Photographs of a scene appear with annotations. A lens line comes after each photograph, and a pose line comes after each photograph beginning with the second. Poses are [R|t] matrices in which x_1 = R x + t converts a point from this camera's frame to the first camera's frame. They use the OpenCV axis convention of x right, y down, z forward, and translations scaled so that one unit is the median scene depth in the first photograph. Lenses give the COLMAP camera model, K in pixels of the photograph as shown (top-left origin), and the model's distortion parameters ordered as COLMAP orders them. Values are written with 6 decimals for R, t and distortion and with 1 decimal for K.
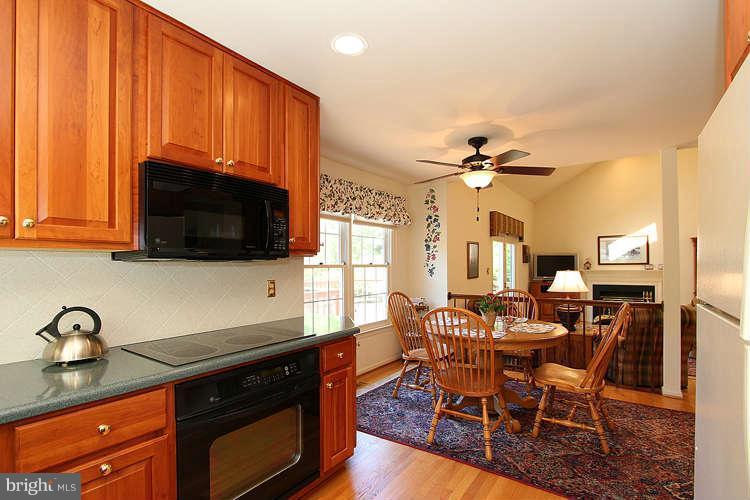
lens RADIAL K [[354.1, 0, 387.7], [0, 354.1, 265.7], [0, 0, 1]] dist [-0.014772, 0.002665]
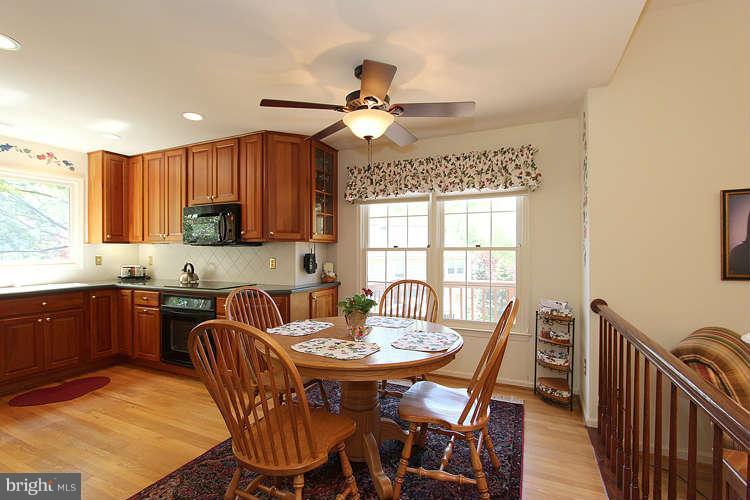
lens RADIAL K [[354.1, 0, 375.6], [0, 354.1, 250.9], [0, 0, 1]] dist [-0.014772, 0.002665]
pose [[0.166252, 0.002899, -0.986079, 0.759811], [-0.003005, 0.999993, 0.002433, 0.004475], [0.986079, 0.002559, 0.166259, 0.708955]]
